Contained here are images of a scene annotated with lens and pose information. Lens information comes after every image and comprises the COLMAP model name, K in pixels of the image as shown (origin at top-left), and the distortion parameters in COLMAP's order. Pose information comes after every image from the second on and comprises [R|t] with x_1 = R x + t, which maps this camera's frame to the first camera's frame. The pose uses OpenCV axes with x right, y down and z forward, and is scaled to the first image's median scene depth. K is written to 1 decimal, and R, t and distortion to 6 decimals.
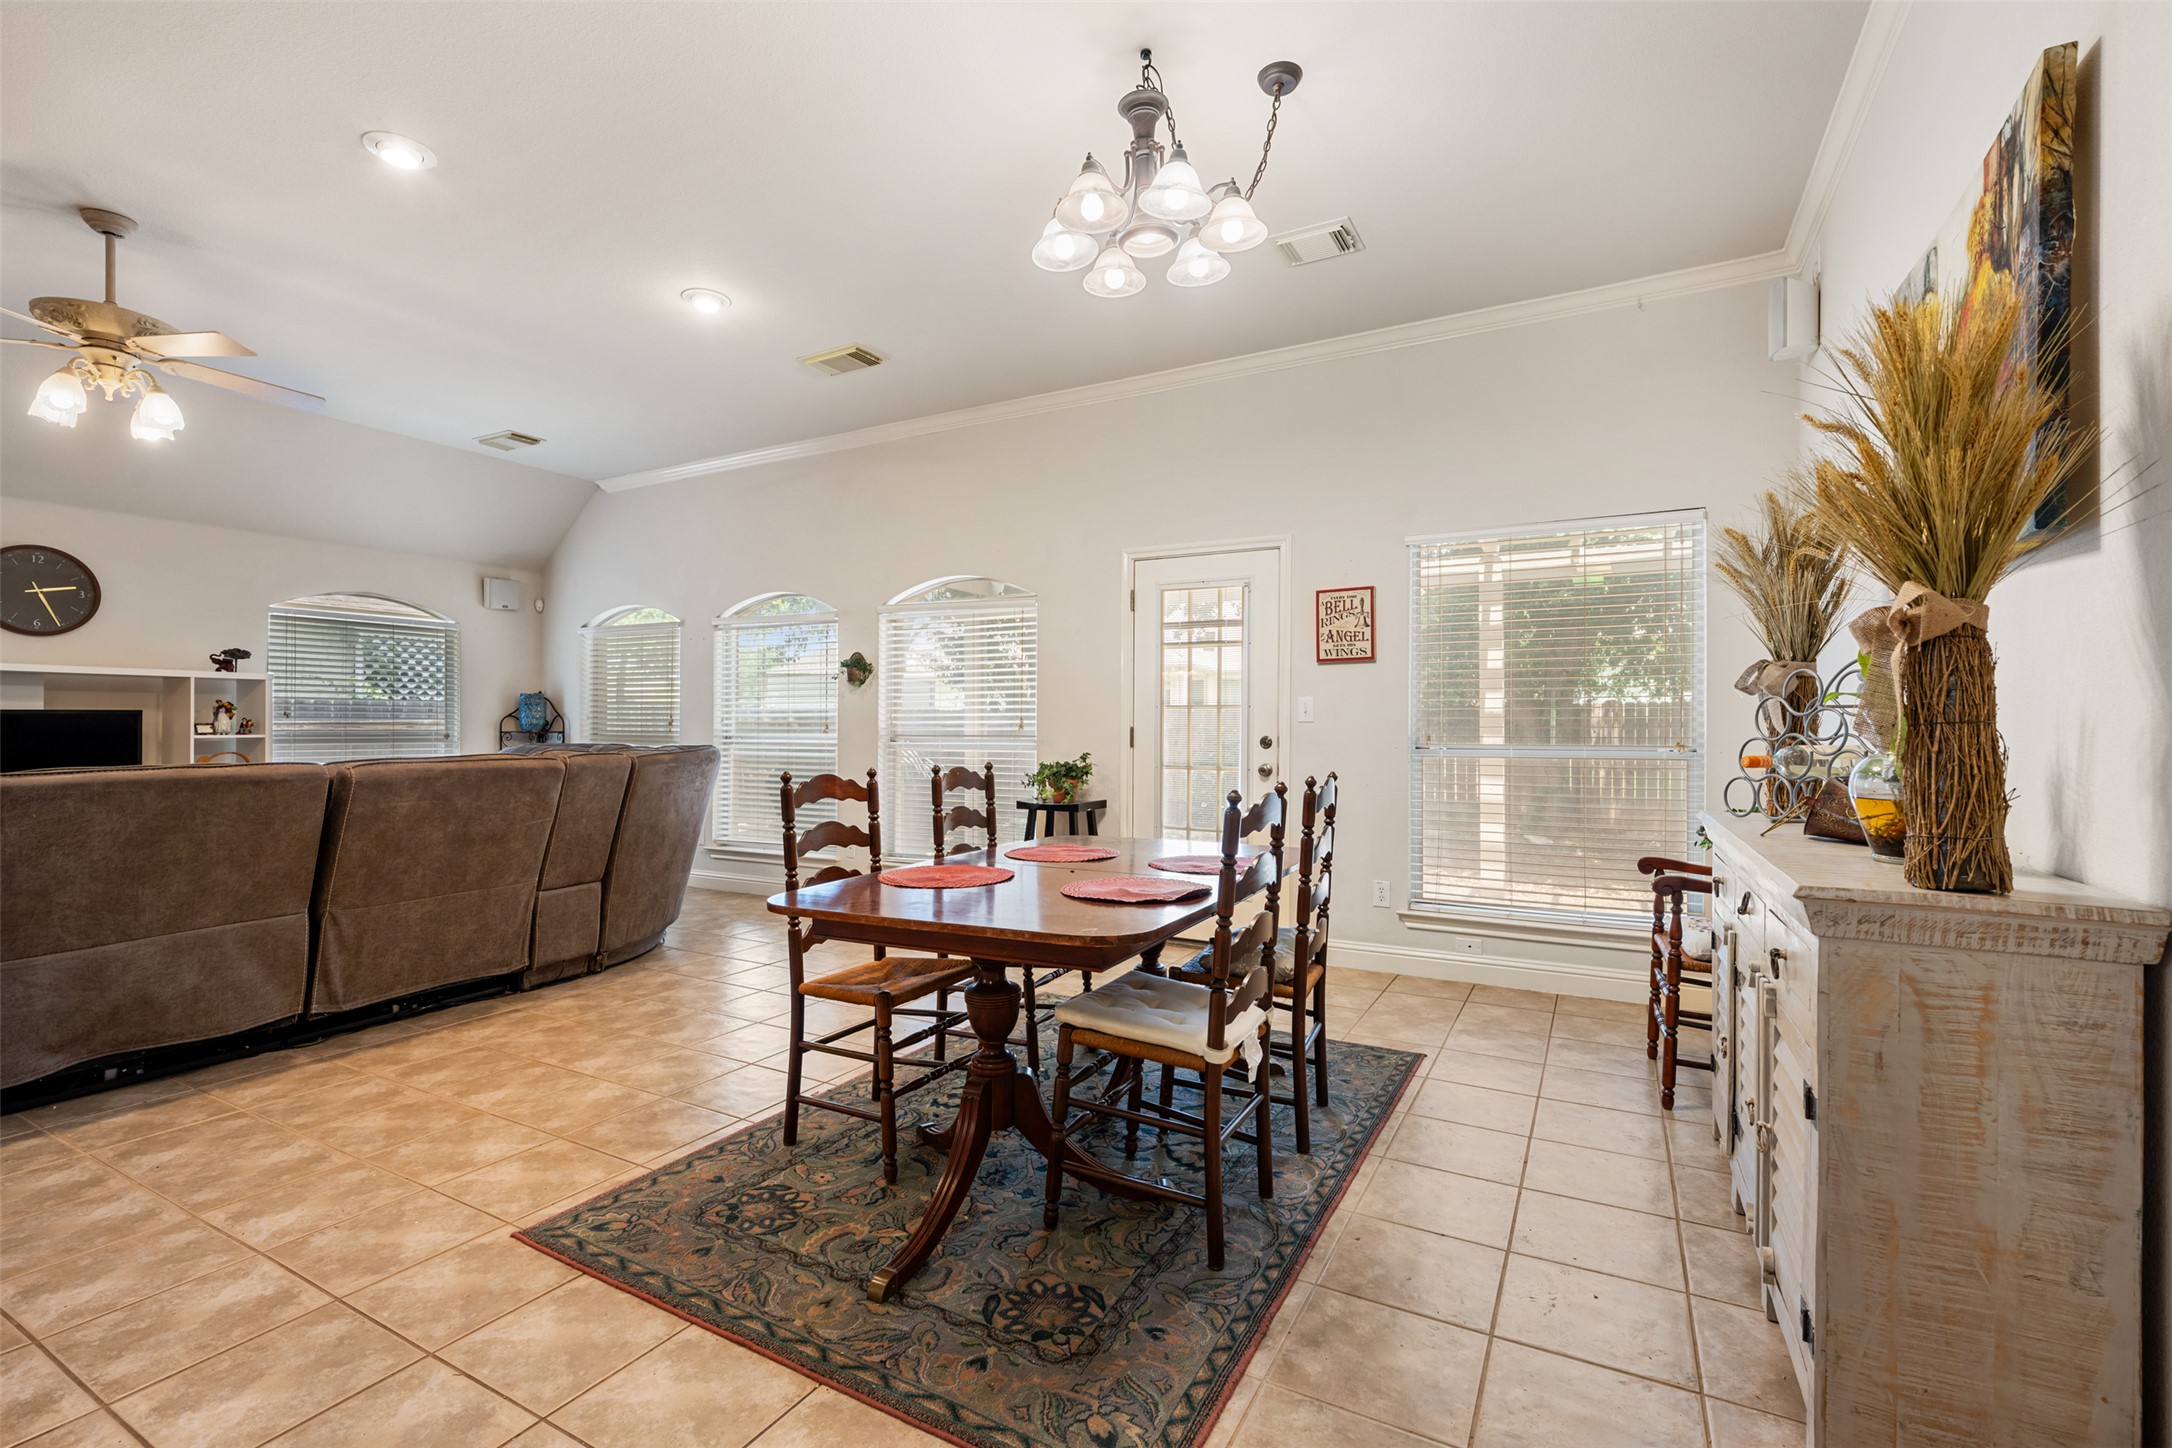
lens RADIAL K [[956.1, 0, 1095.4], [0, 956.1, 735.6], [0, 0, 1]] dist [0.000425, 0.000401]
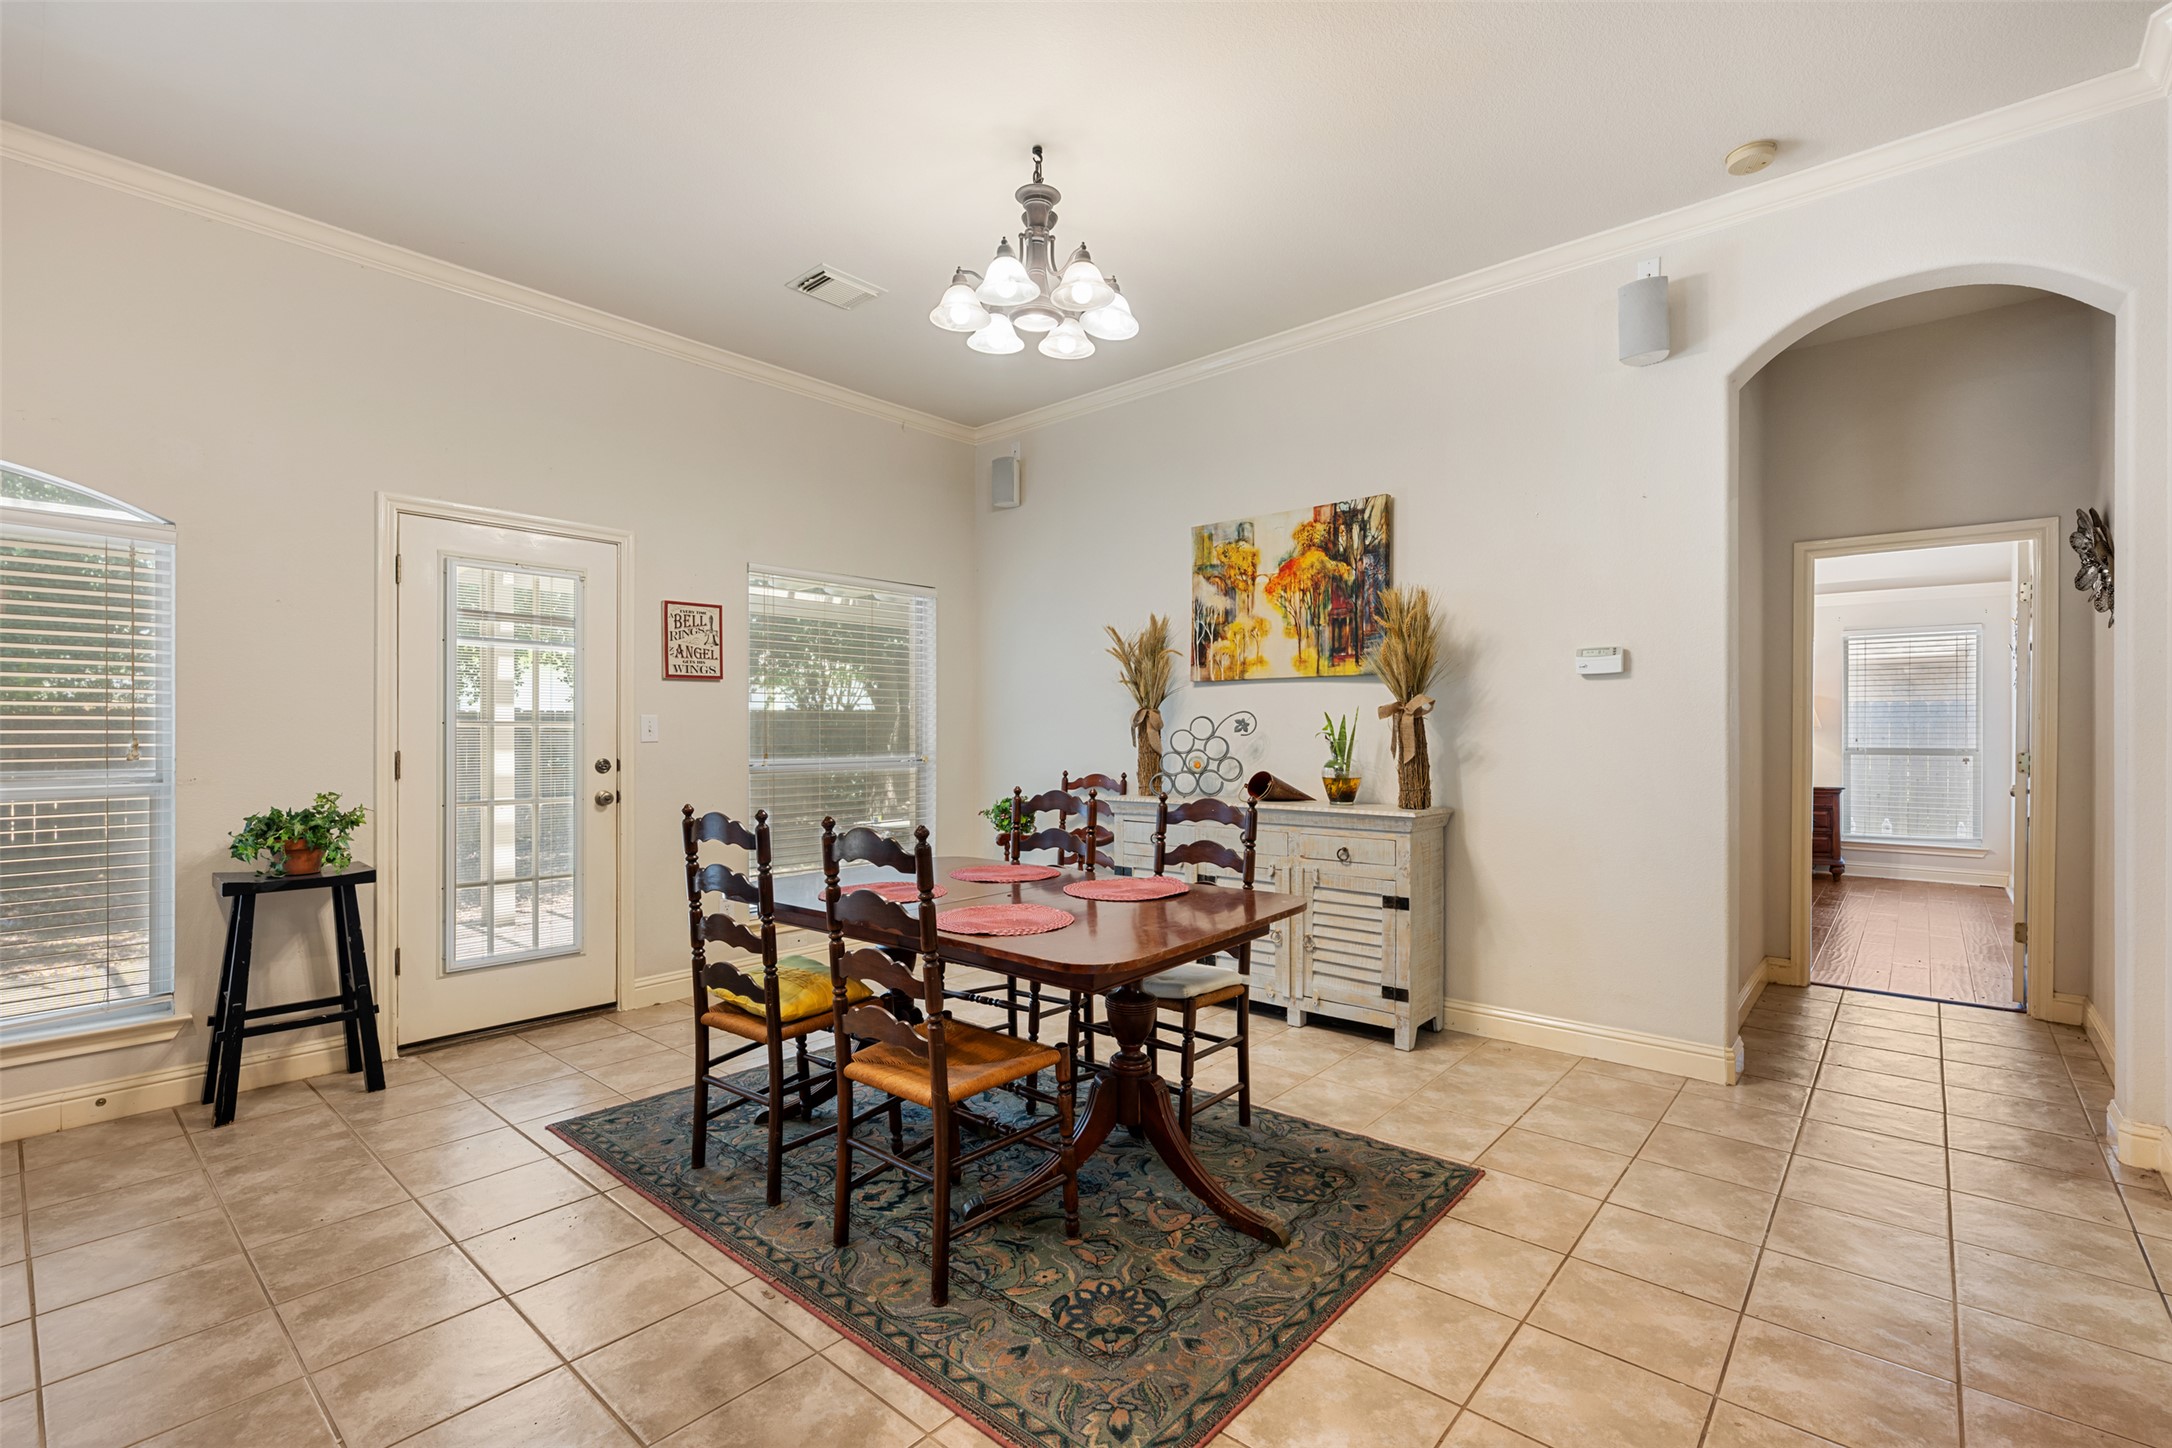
lens RADIAL K [[956.1, 0, 1095.4], [0, 956.1, 735.6], [0, 0, 1]] dist [0.000425, 0.000401]
pose [[0.211904, 0.001766, 0.977289, -0.879335], [0.014497, 0.999883, -0.004951, -0.015352], [-0.977183, 0.015217, 0.211854, 0.603235]]
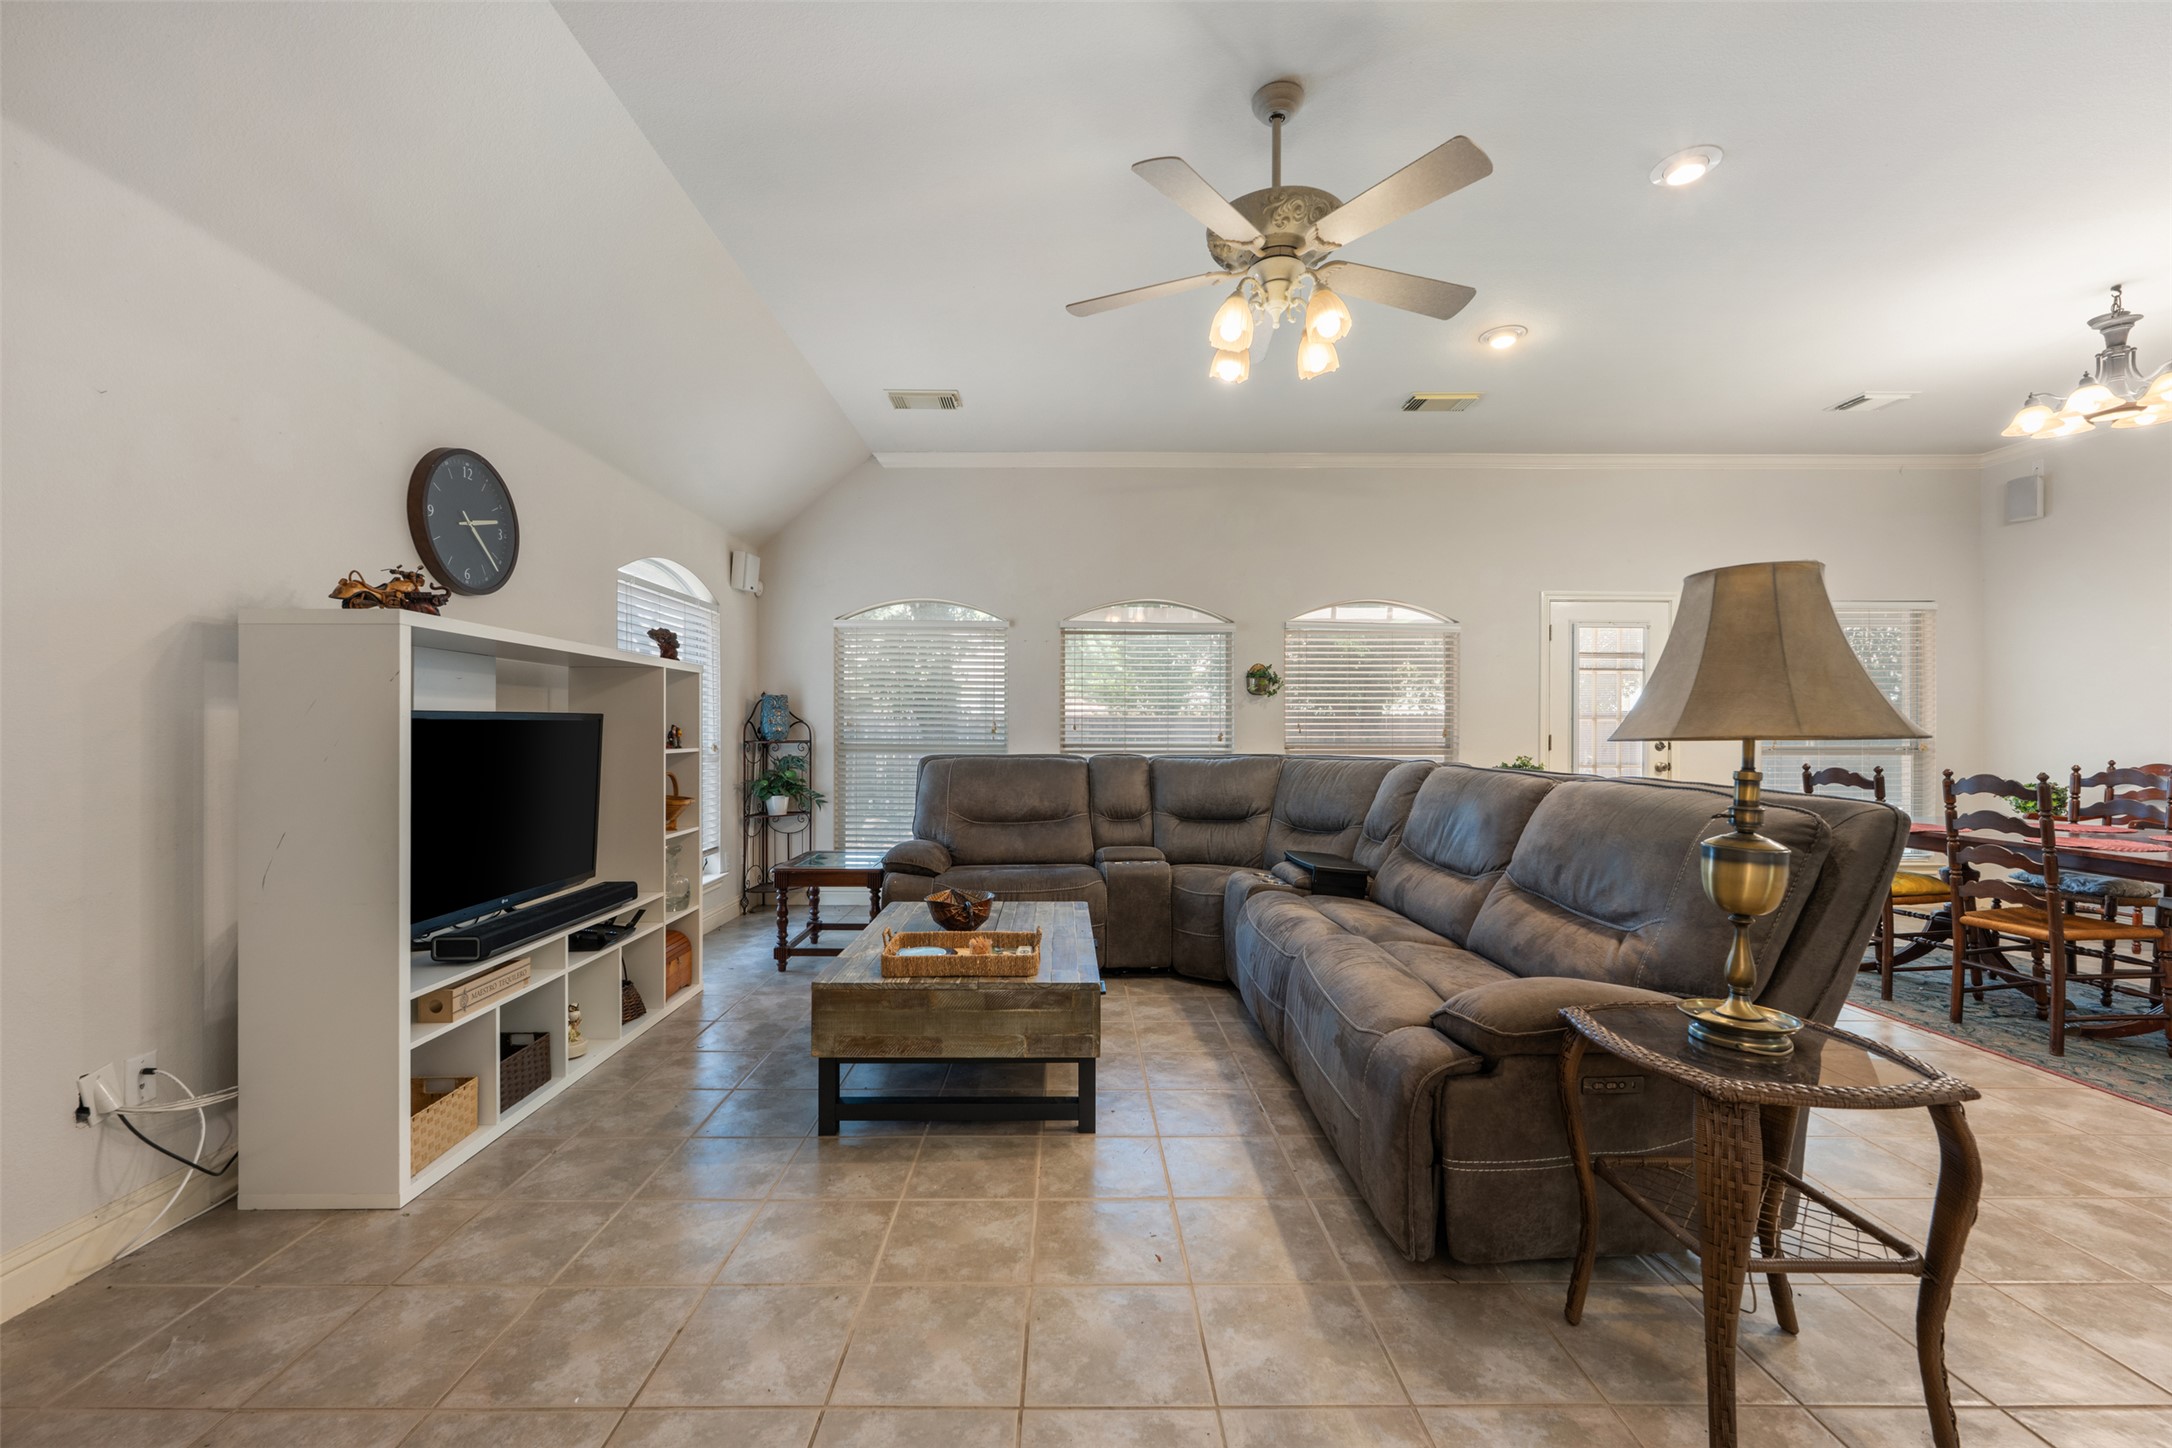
lens RADIAL K [[868.4, 0, 1083.3], [0, 868.4, 730.6], [0, 0, 1]] dist [0.001428, 0.000247]
pose [[0.875403, 0.002055, 0.483389, -1.733147], [0.006436, 0.999853, -0.015906, 0.000027], [-0.483350, 0.017036, 0.875261, 0.510148]]
